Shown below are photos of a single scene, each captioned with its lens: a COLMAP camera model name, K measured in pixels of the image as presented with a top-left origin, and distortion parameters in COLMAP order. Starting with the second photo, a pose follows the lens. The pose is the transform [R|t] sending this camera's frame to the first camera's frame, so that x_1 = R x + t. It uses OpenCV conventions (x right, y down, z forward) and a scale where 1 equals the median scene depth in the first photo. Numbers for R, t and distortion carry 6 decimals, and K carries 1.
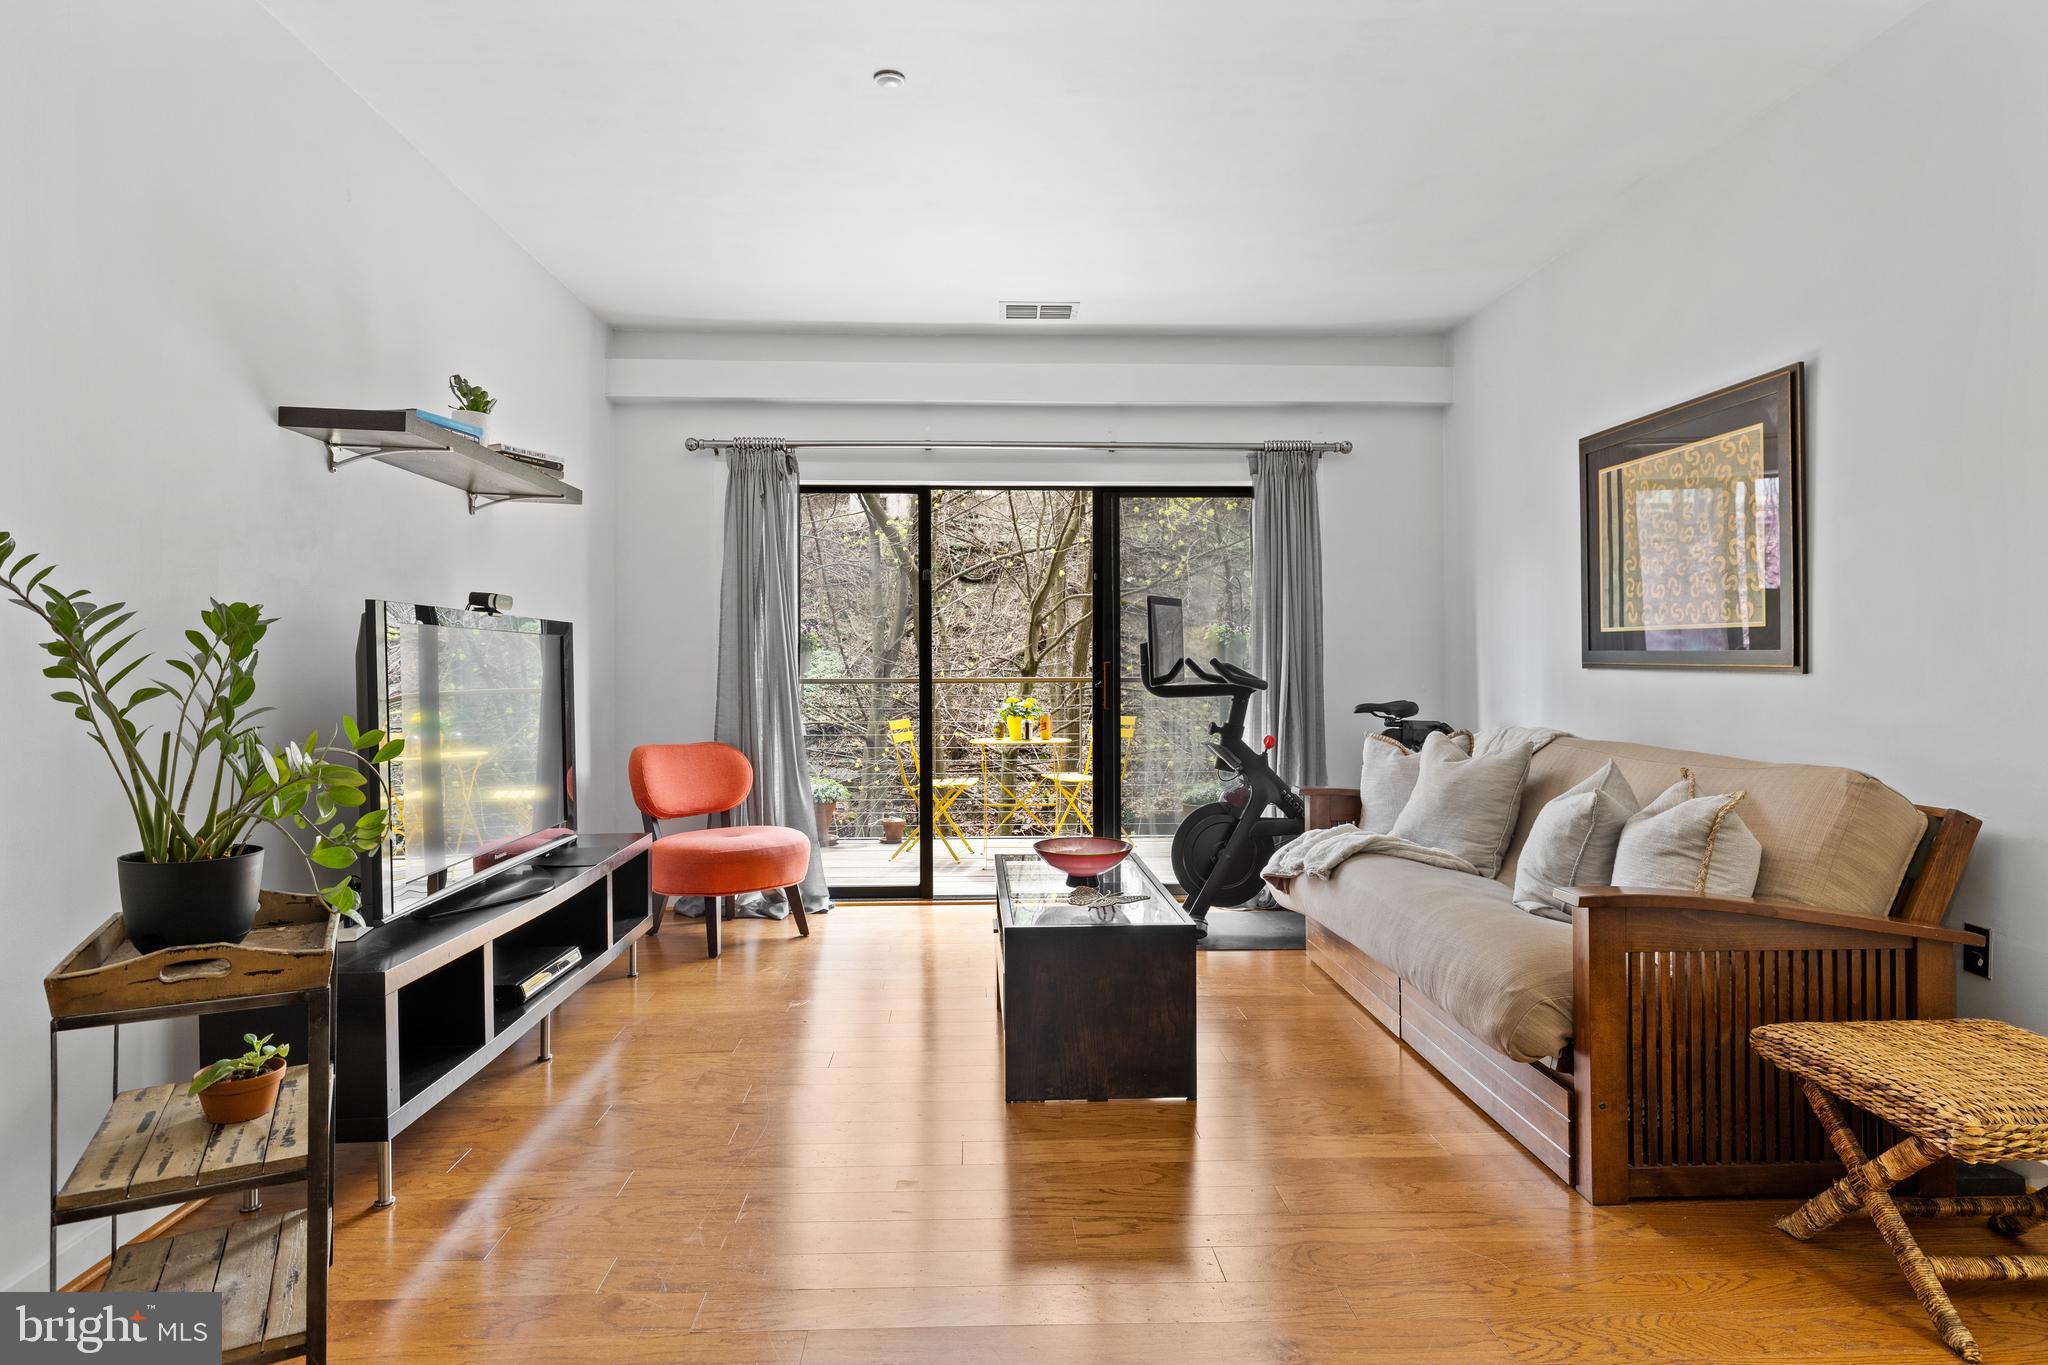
lens RADIAL K [[1123.4, 0, 1020.8], [0, 1123.4, 661.5], [0, 0, 1]] dist [-0.002177, -0.001556]
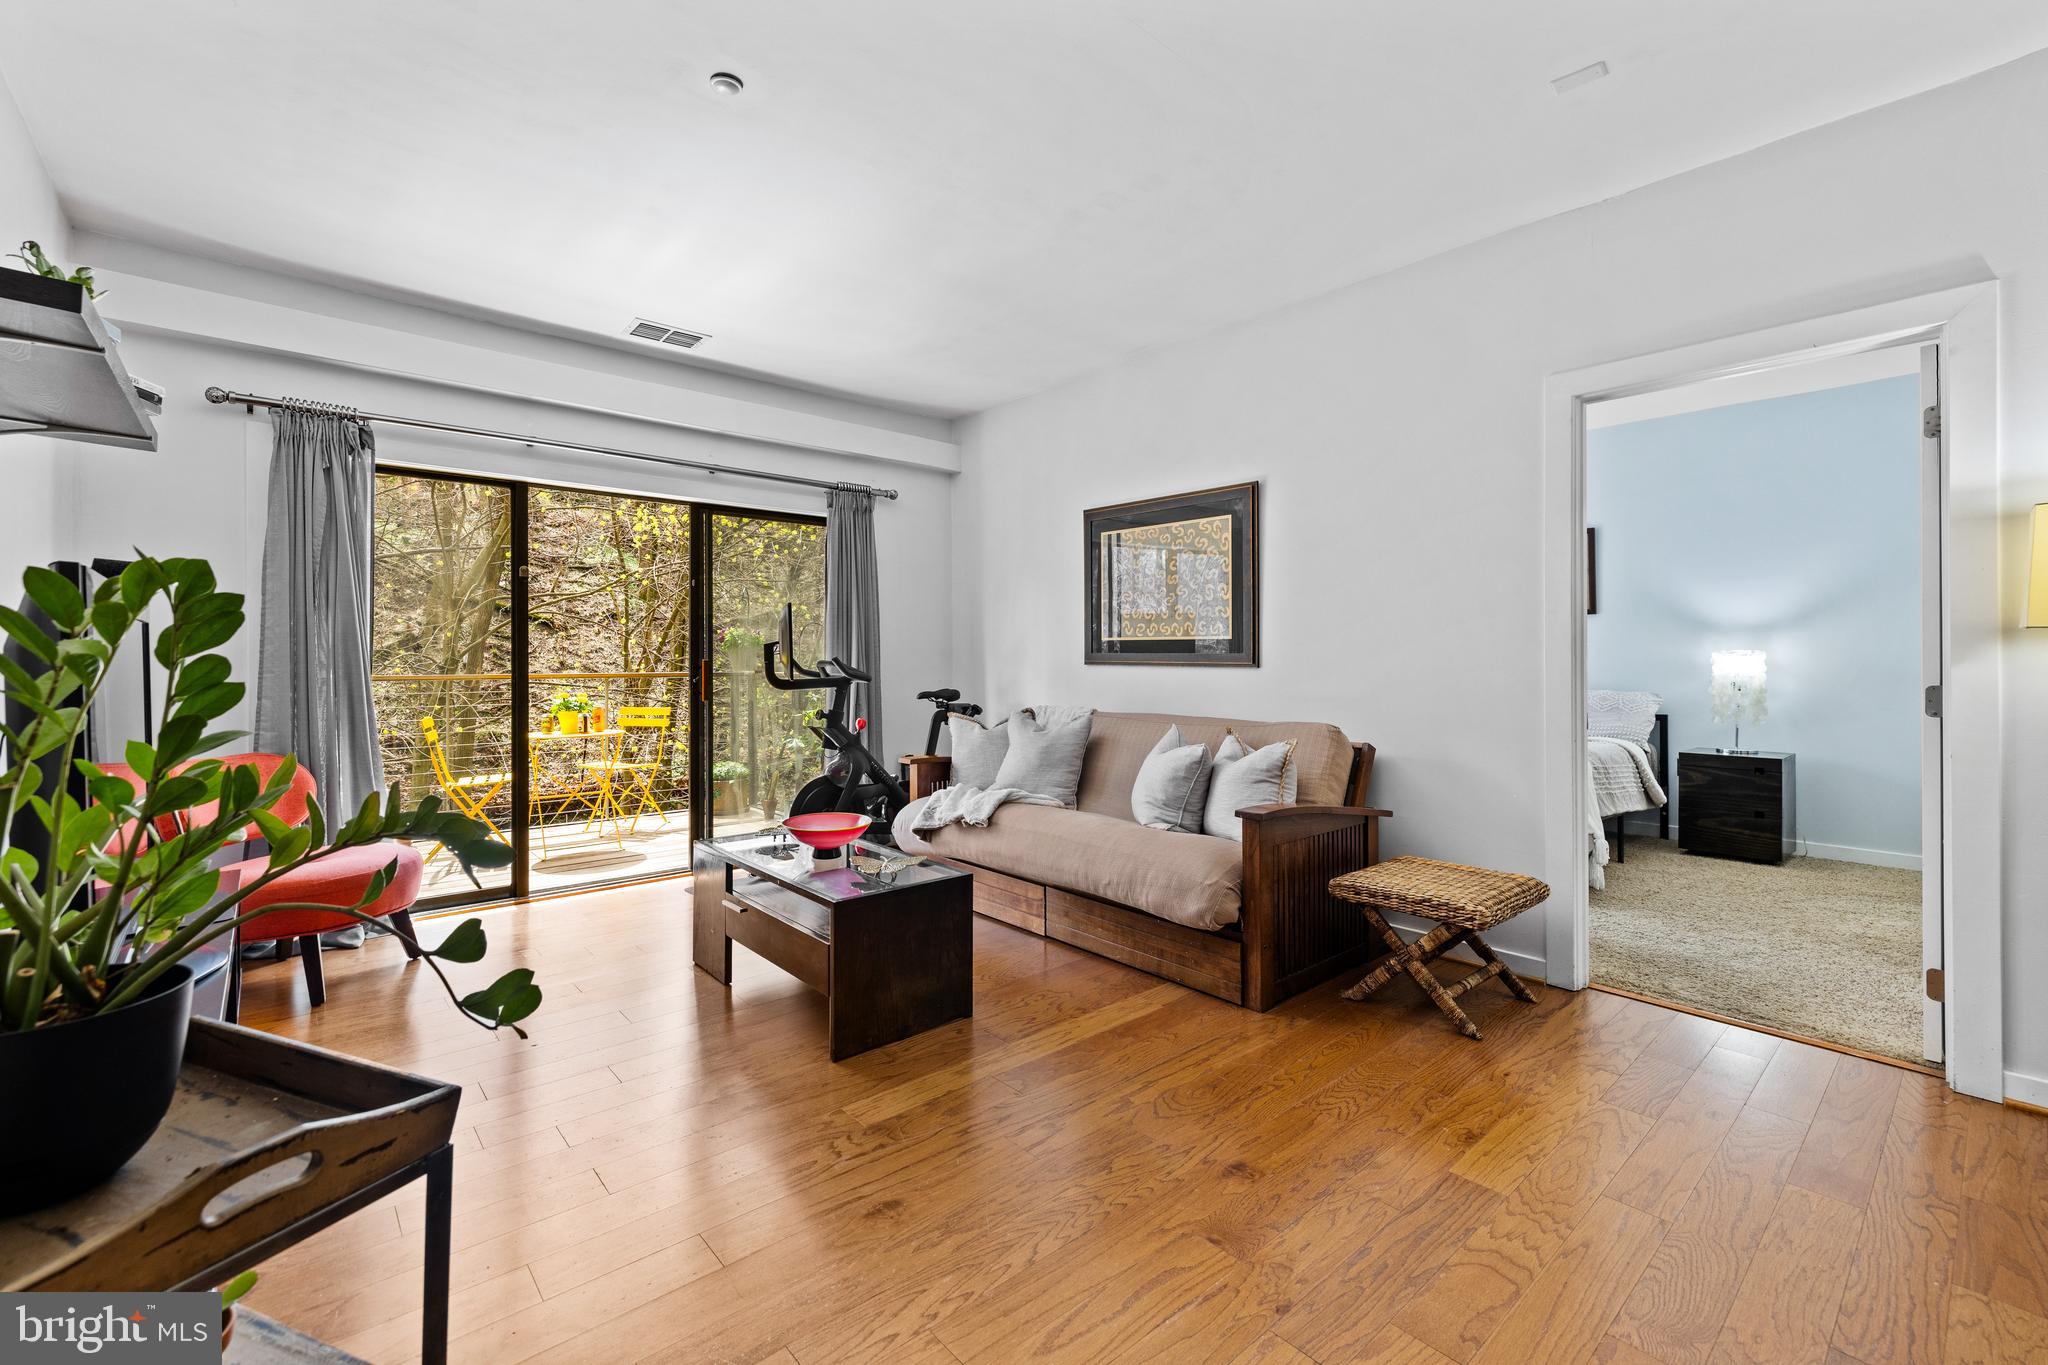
lens RADIAL K [[868.9, 0, 1021.7], [0, 868.9, 662.2], [0, 0, 1]] dist [0.003330, 0.000752]
pose [[0.778313, -0.000615, 0.627876, -0.287603], [-0.002681, 0.999987, 0.004303, -0.001945], [-0.627870, -0.005032, 0.778302, 0.157703]]
